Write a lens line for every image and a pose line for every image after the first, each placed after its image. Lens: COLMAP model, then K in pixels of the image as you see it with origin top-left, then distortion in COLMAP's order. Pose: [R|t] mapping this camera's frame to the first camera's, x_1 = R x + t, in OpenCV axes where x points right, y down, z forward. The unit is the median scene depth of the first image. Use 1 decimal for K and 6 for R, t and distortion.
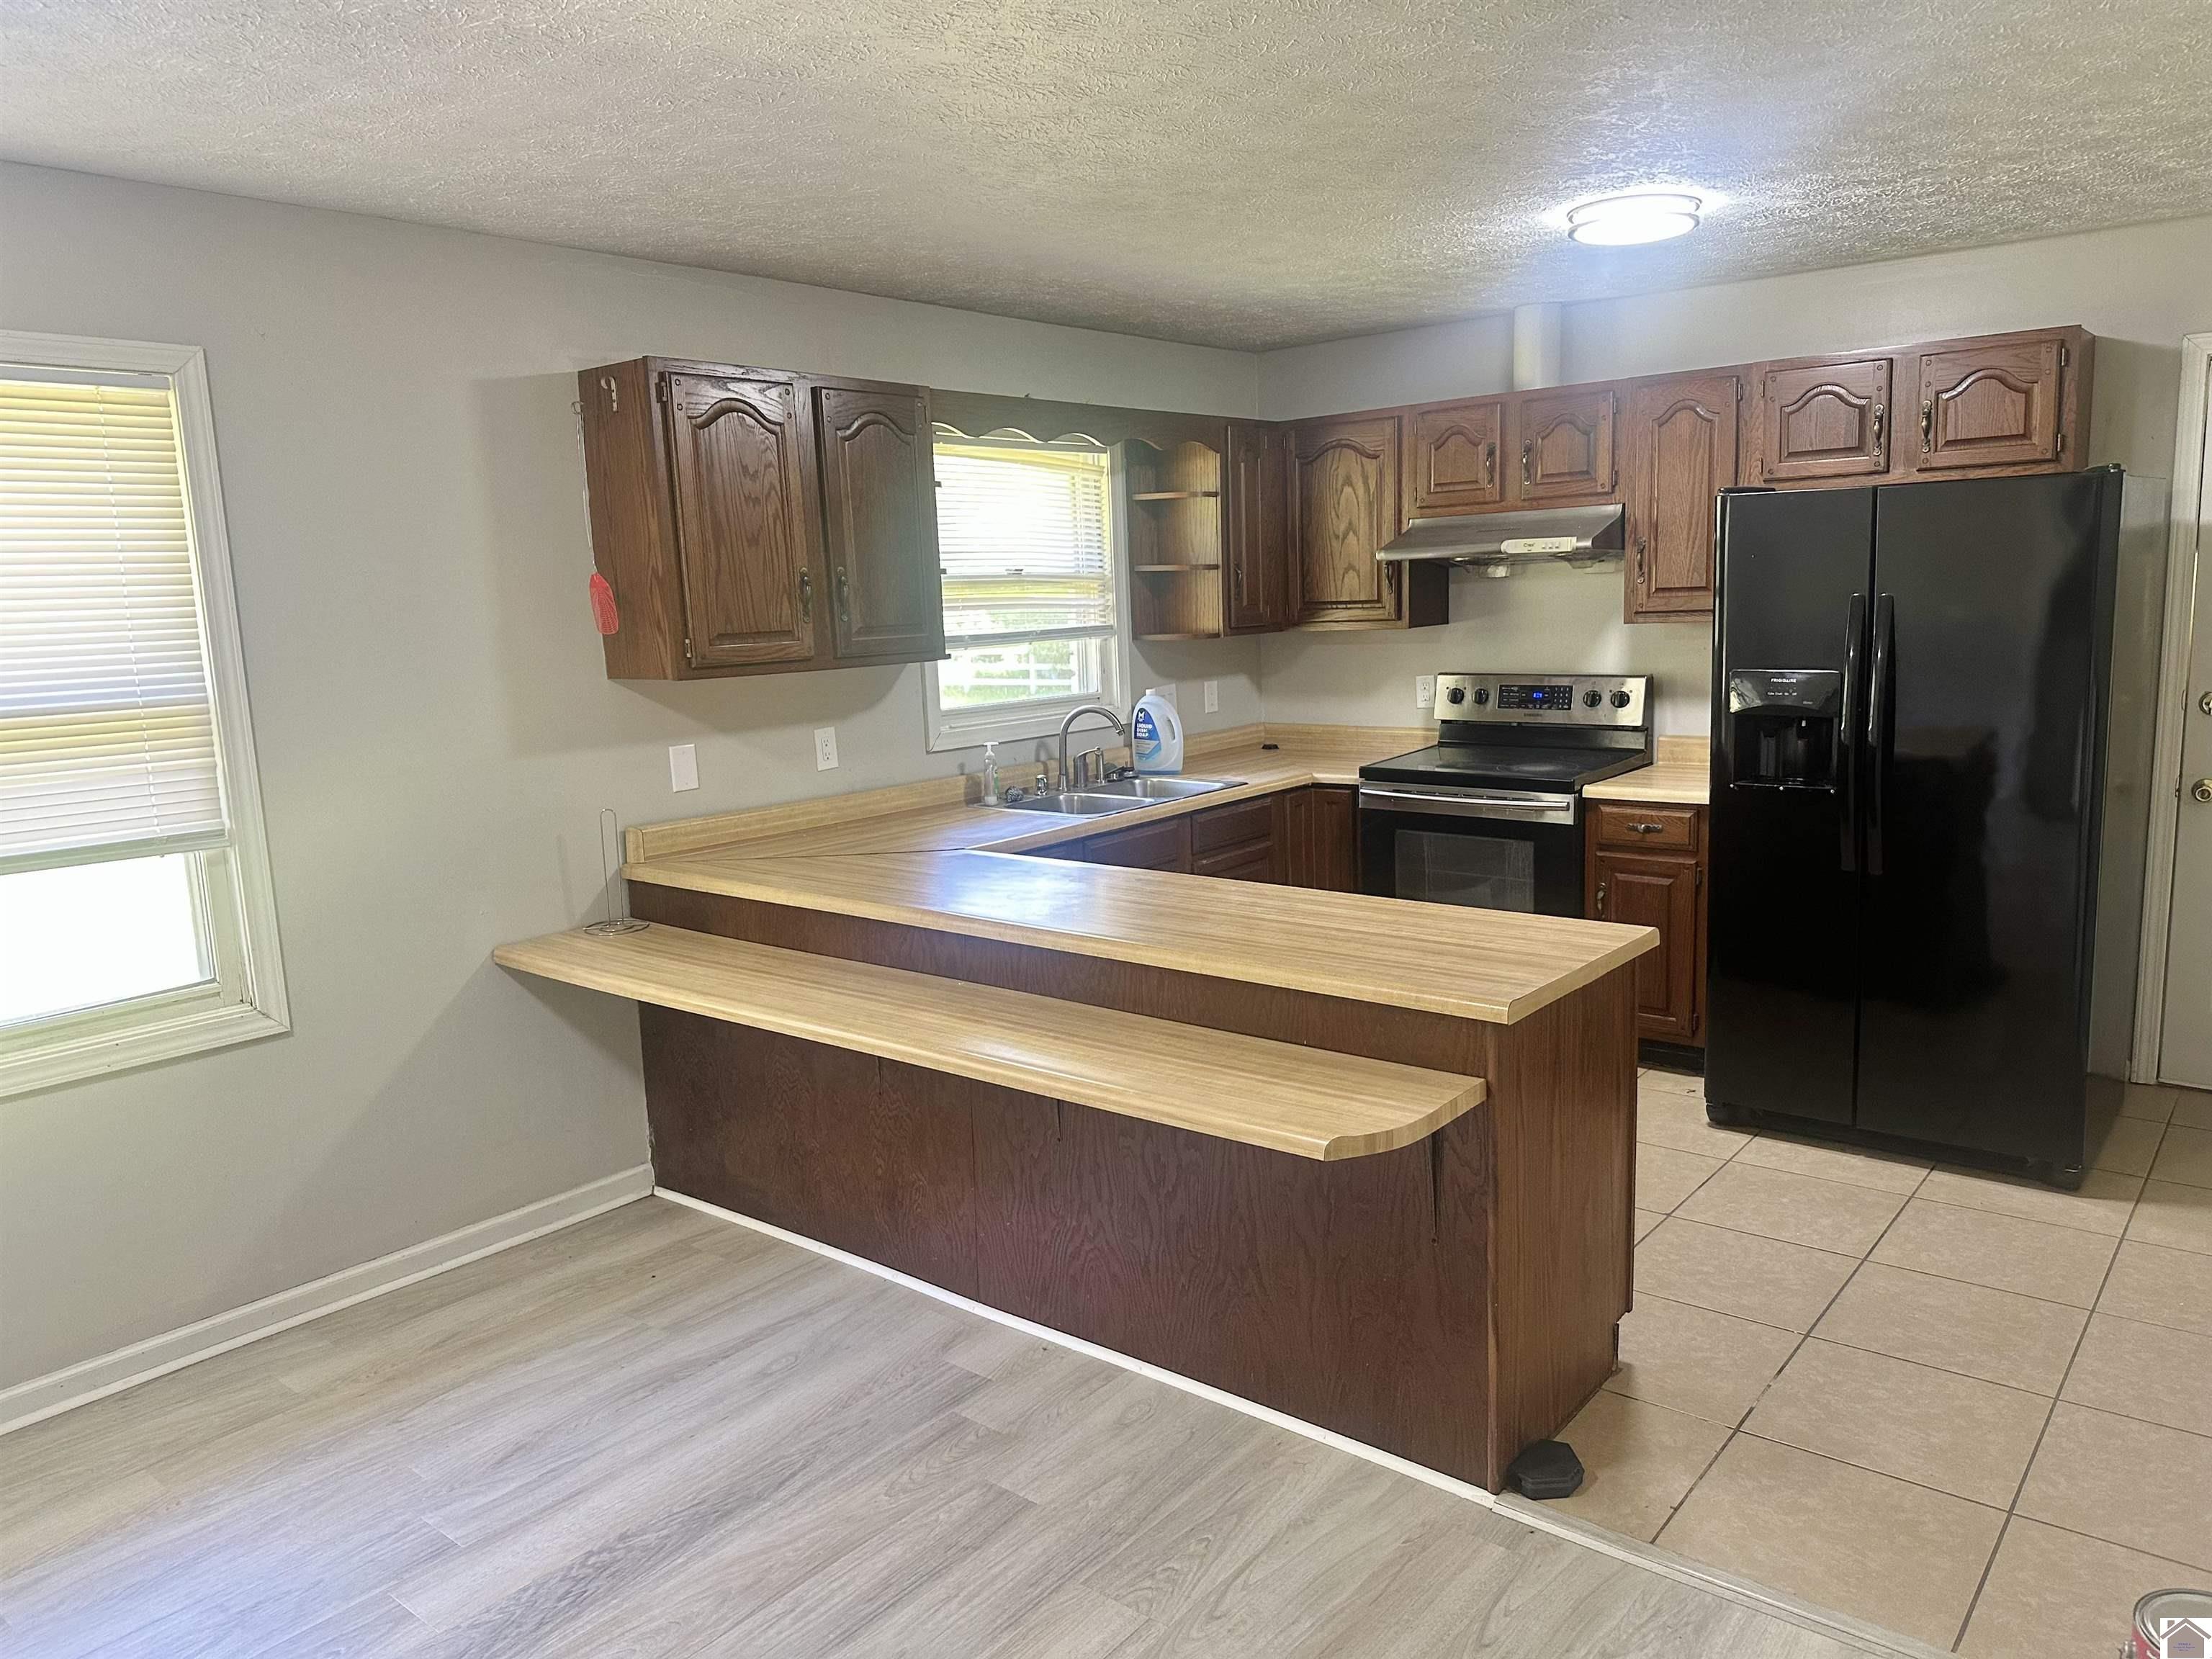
lens RADIAL K [[1559.8, 0, 1106.1], [0, 1559.8, 824.7], [0, 0, 1]] dist [0.024634, -0.012086]
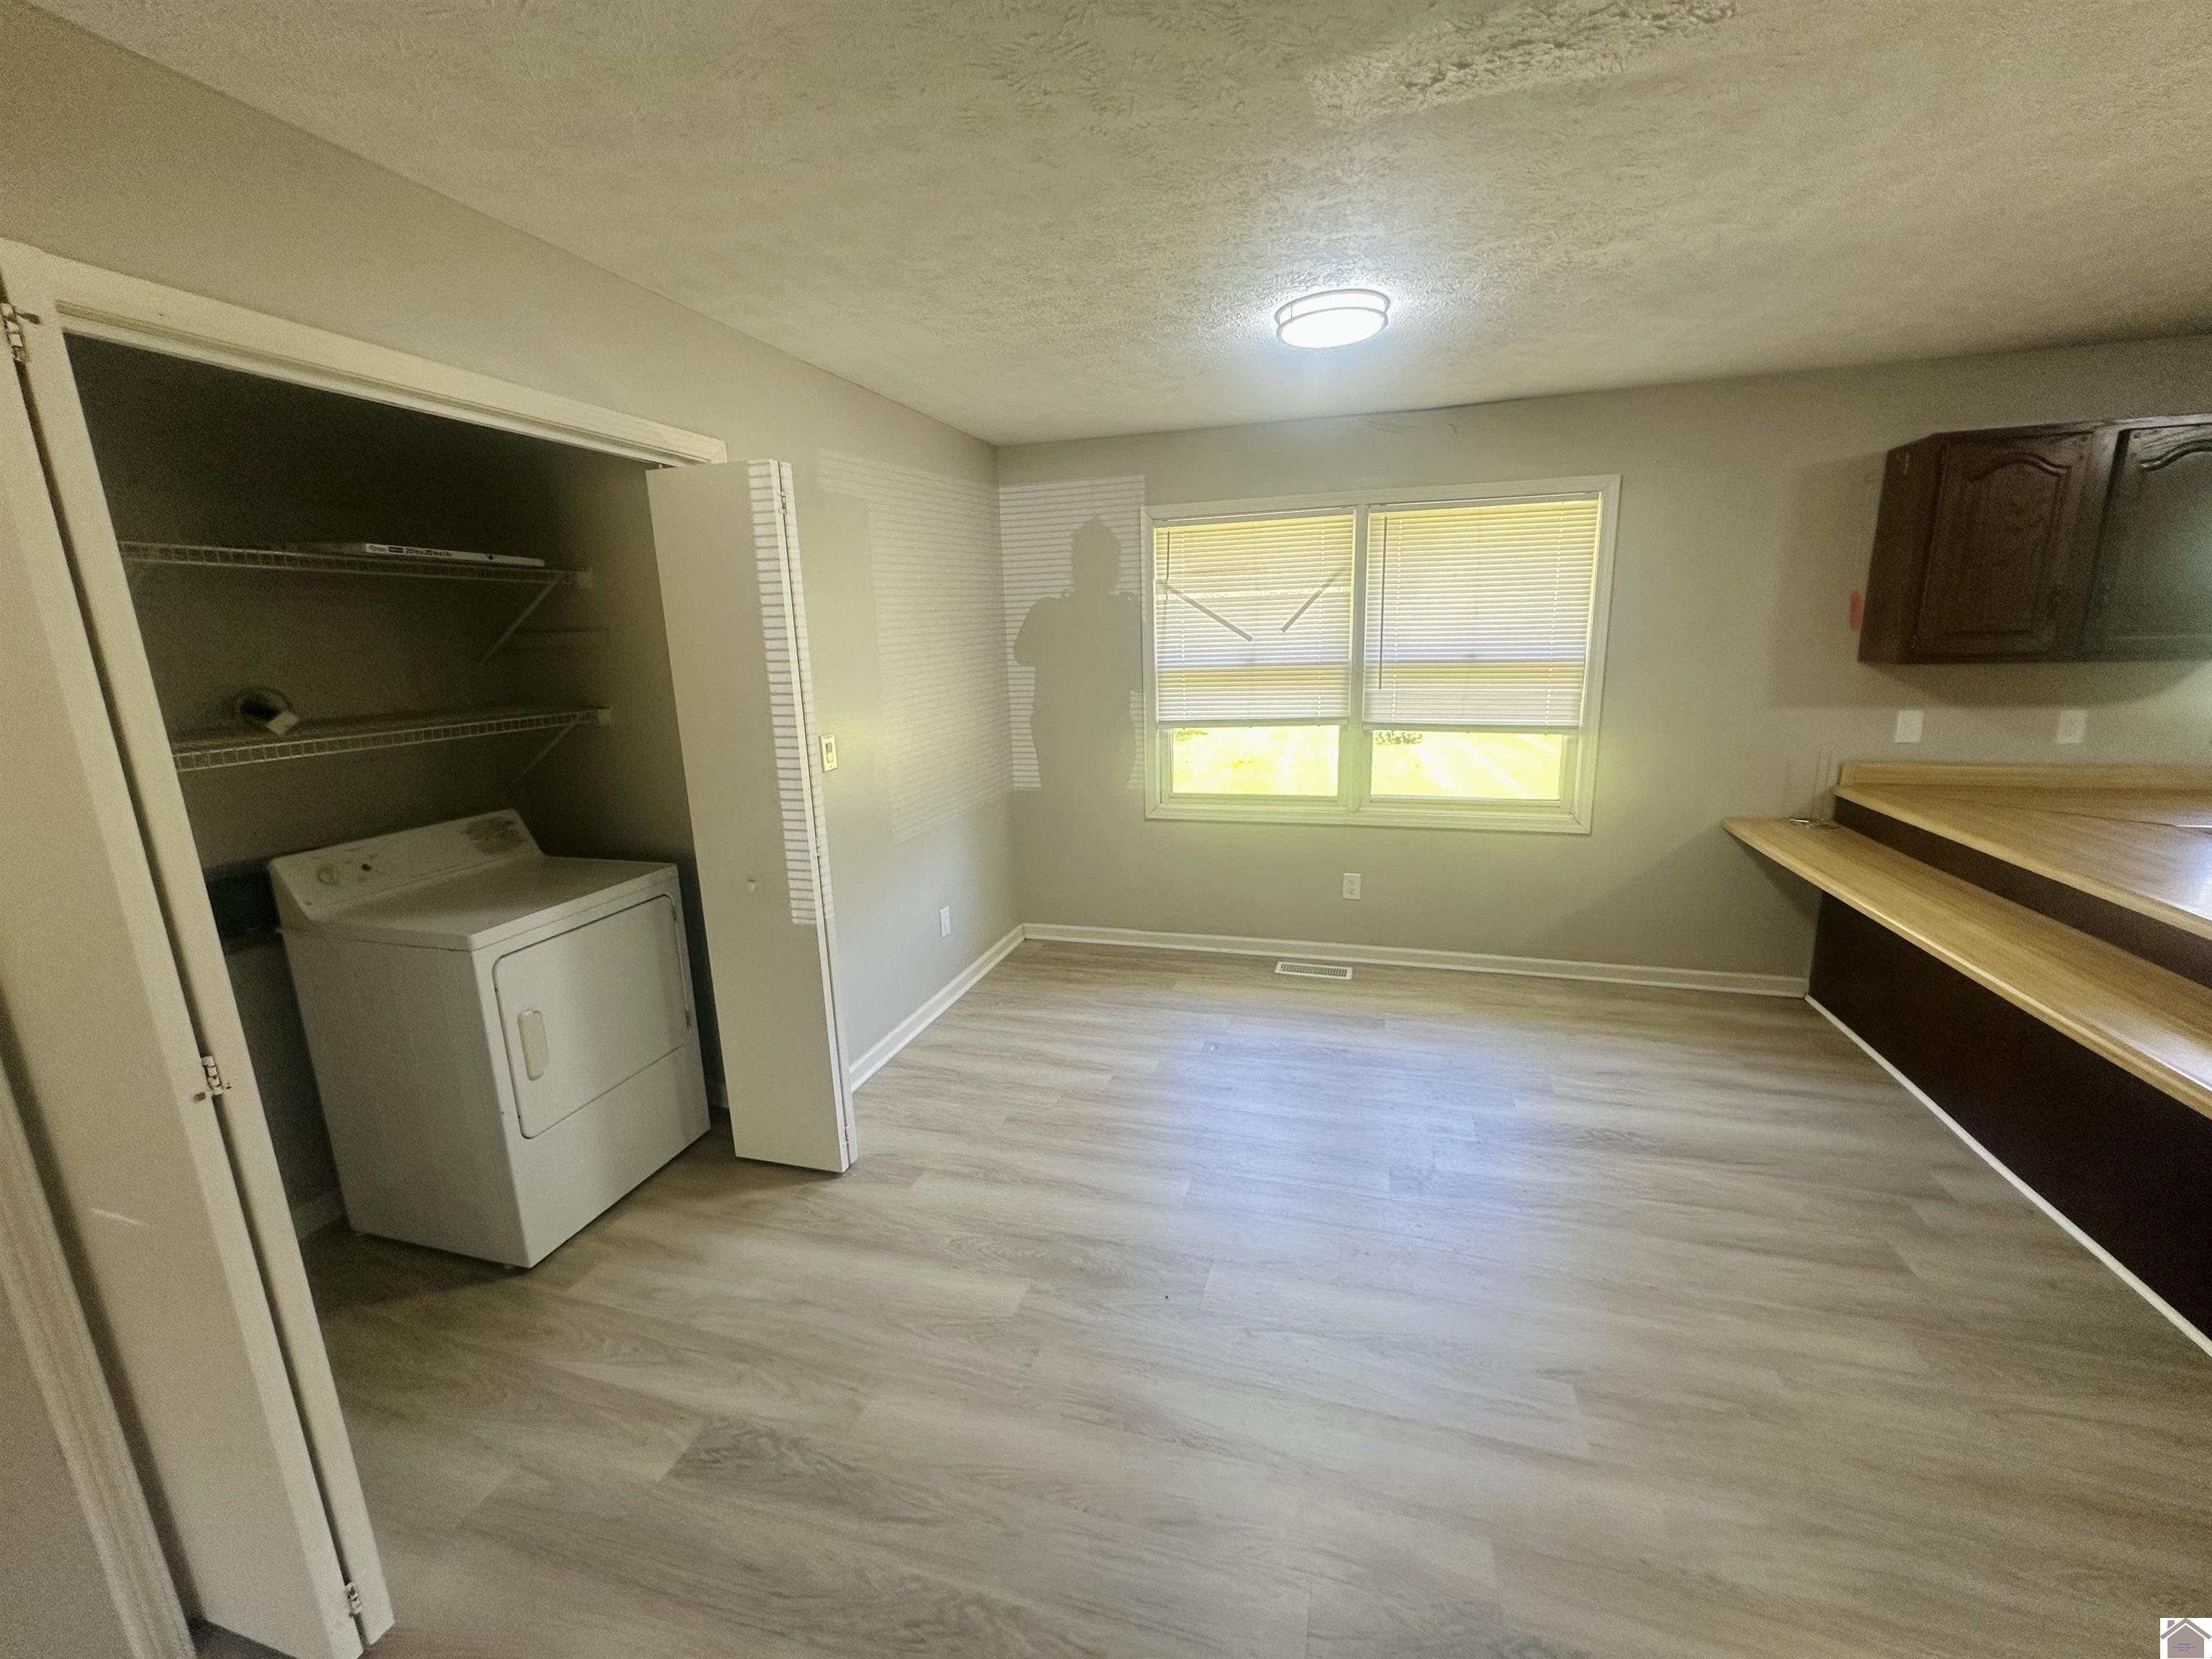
lens RADIAL K [[892.1, 0, 1111.2], [0, 892.1, 830.6], [0, 0, 1]] dist [0.000243, 0.000208]
pose [[0.390985, 0.228125, -0.891678, 0.236987], [-0.126989, 0.972902, 0.193223, -0.011290], [0.911594, 0.037686, 0.409360, 0.005529]]
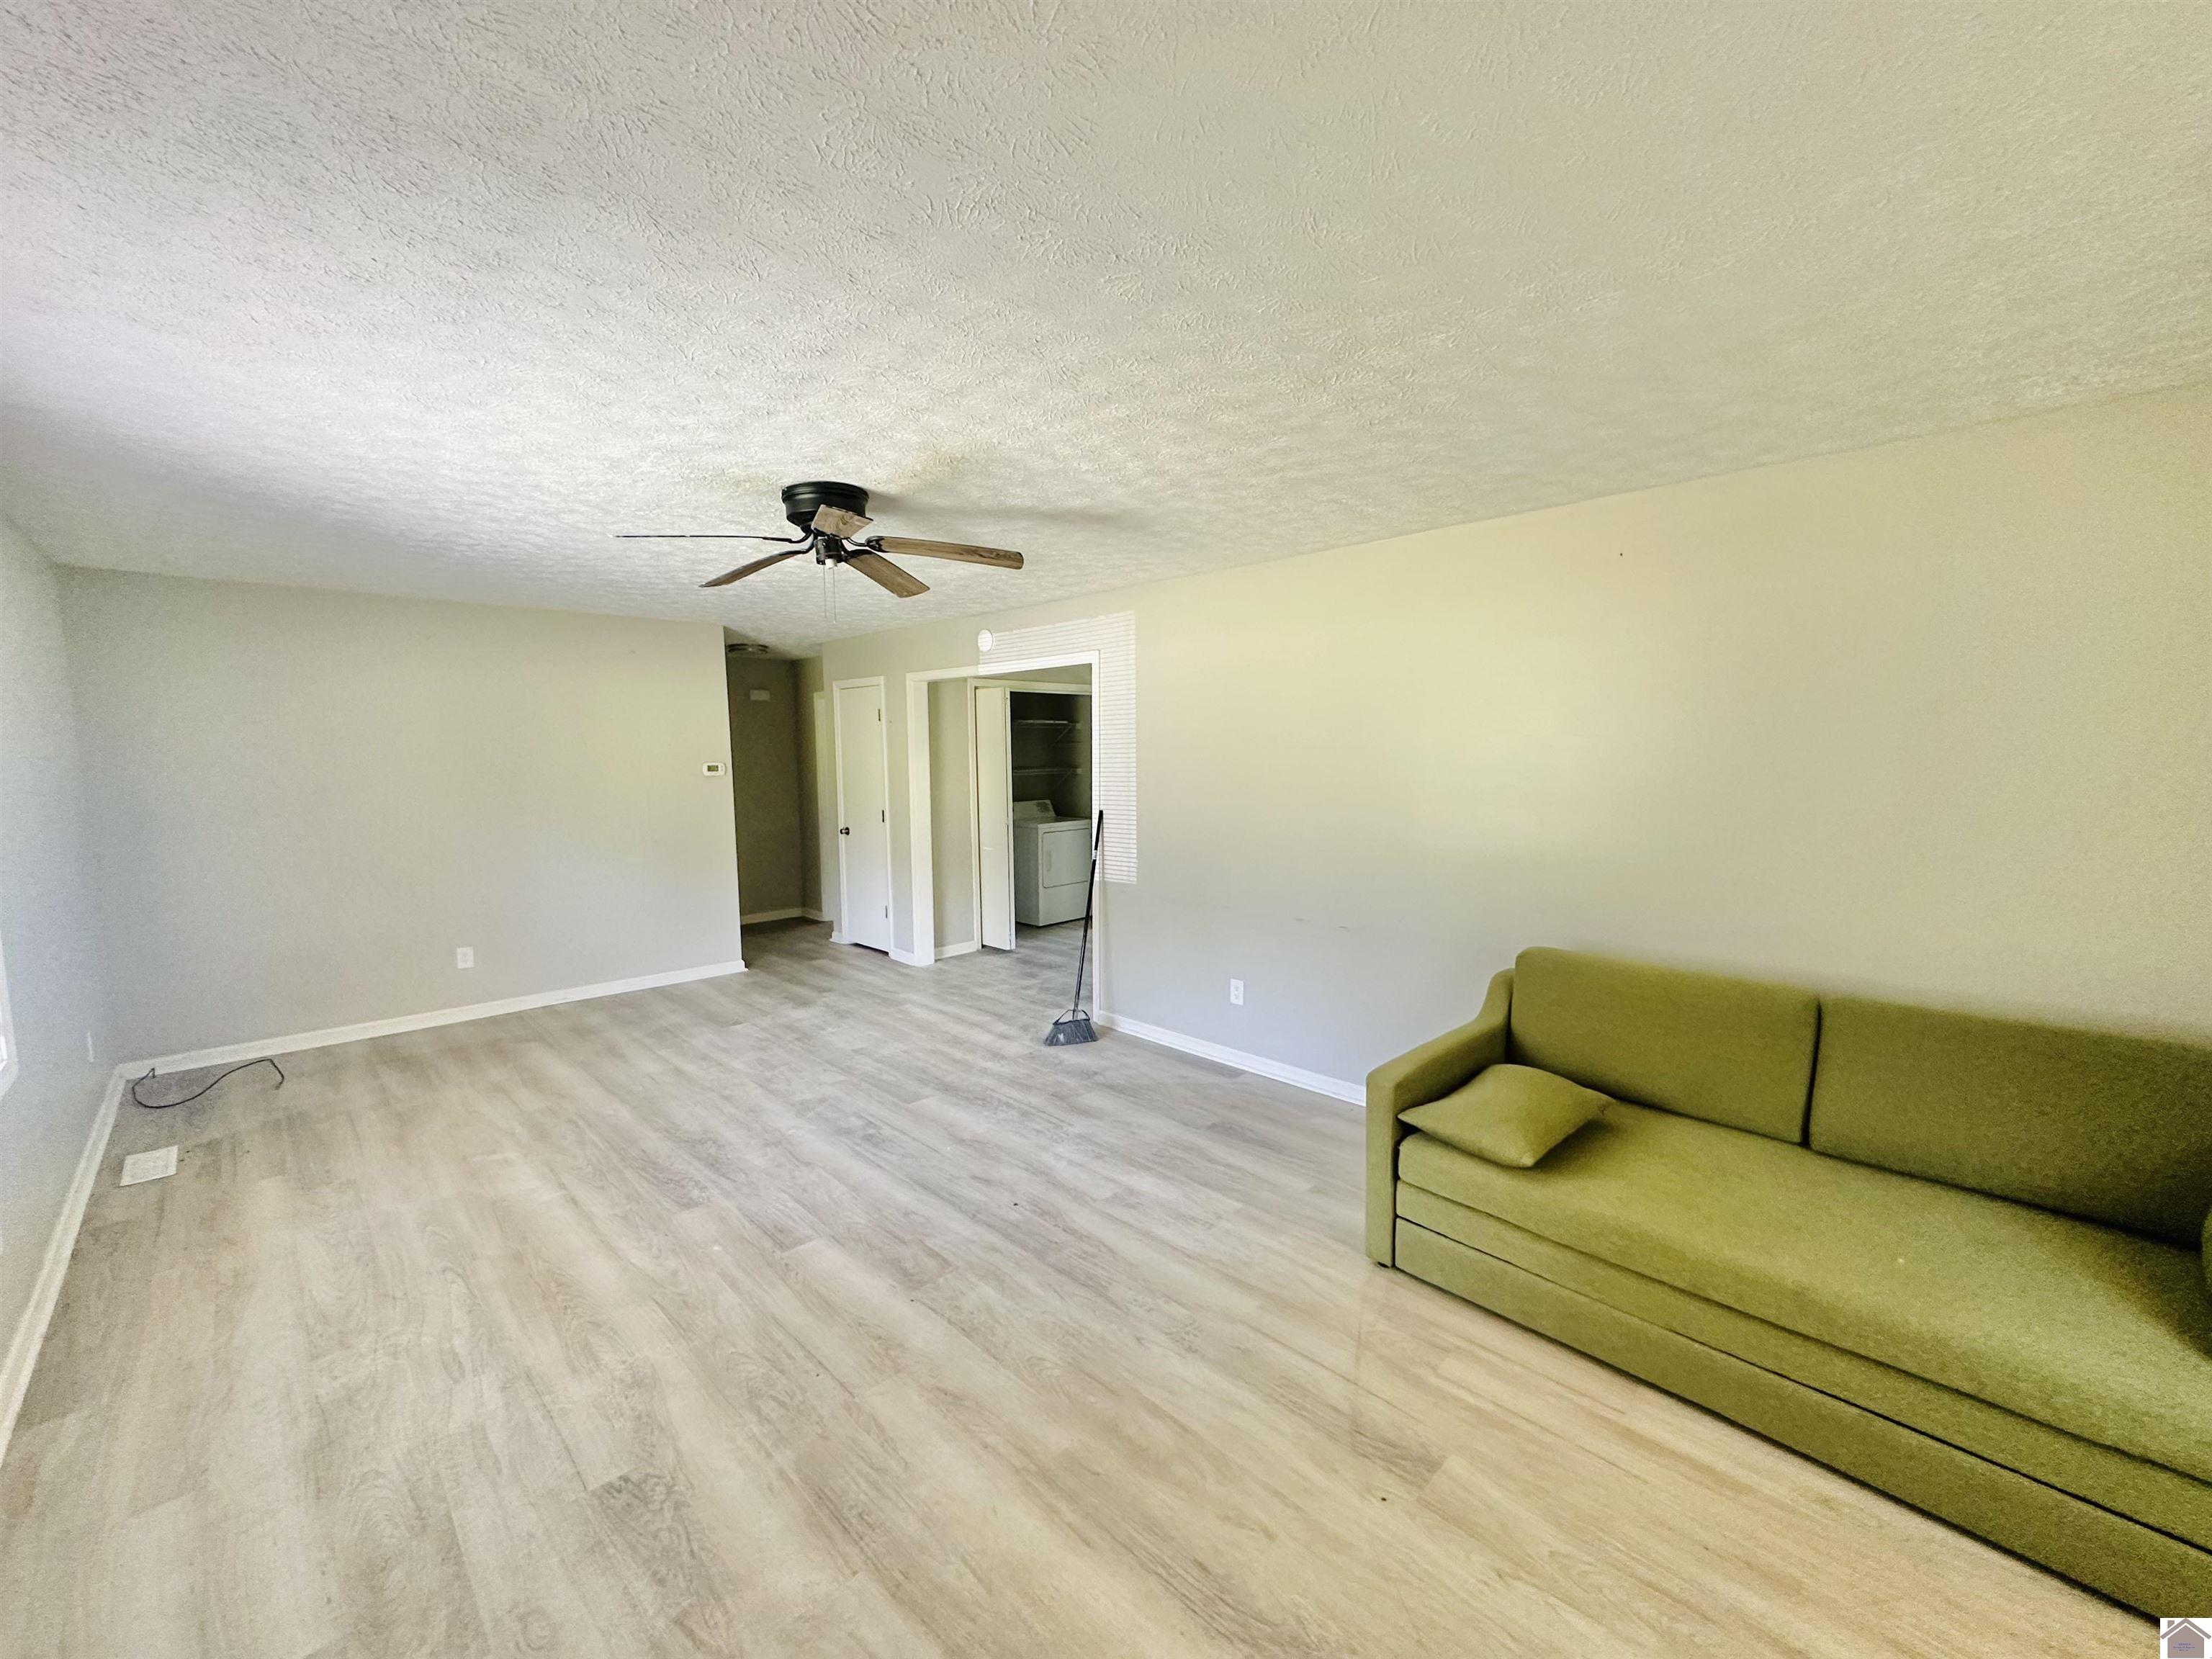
lens RADIAL K [[892.1, 0, 1103.2], [0, 892.1, 832.2], [0, 0, 1]] dist [0.000243, 0.000208]
pose [[-0.118807, 0.167273, -0.978726, 2.151398], [-0.139209, 0.973165, 0.183221, -0.241753], [0.983110, 0.158016, -0.092333, 0.298459]]
